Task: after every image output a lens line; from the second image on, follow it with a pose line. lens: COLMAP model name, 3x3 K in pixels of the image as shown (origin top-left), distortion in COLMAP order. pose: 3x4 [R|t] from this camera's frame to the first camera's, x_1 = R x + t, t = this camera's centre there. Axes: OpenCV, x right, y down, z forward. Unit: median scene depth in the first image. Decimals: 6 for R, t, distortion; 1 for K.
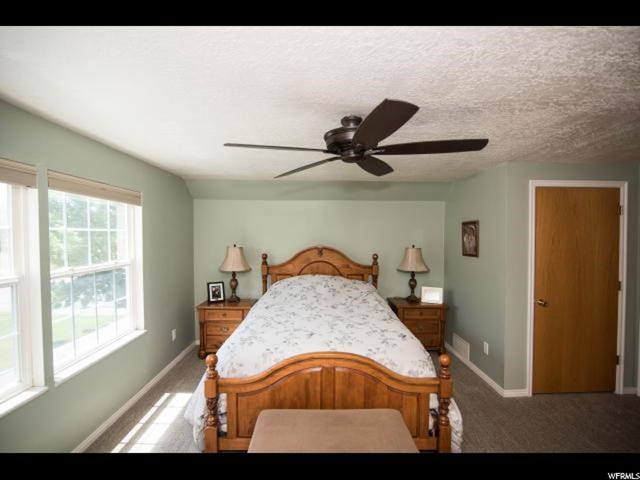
lens RADIAL K [[295.1, 0, 320.0], [0, 295.1, 240.0], [0, 0, 1]] dist [-0.019962, 0.000436]
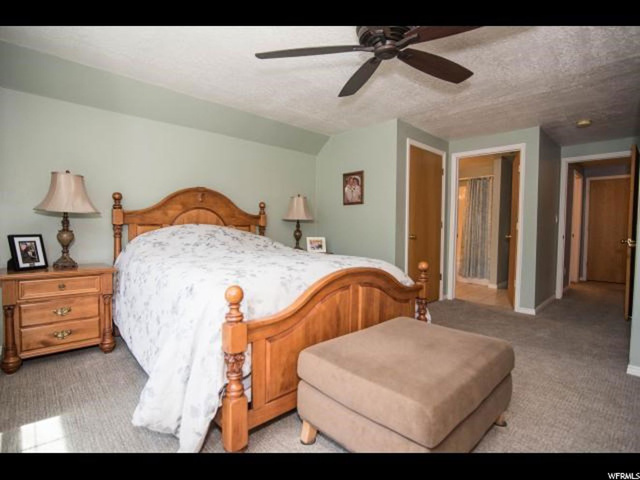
lens RADIAL K [[314.8, 0, 324.4], [0, 314.8, 238.3], [0, 0, 1]] dist [-0.003516, -0.000526]
pose [[0.739707, -0.023823, 0.672508, -0.333875], [-0.003426, 0.999227, 0.039166, 0.124561], [-0.672921, -0.031275, 0.739053, 0.177119]]
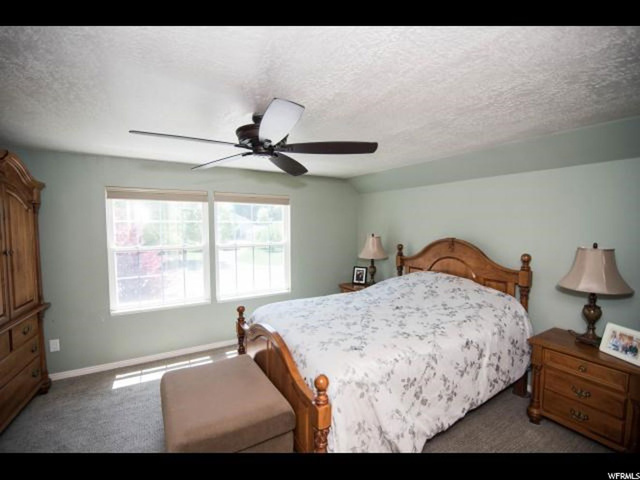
lens RADIAL K [[295.1, 0, 320.0], [0, 295.1, 240.0], [0, 0, 1]] dist [-0.019962, 0.000436]
pose [[0.490157, 0.042026, -0.870621, 0.552494], [-0.013555, 0.999084, 0.040596, -0.003942], [0.871529, -0.008097, 0.490277, 0.304590]]
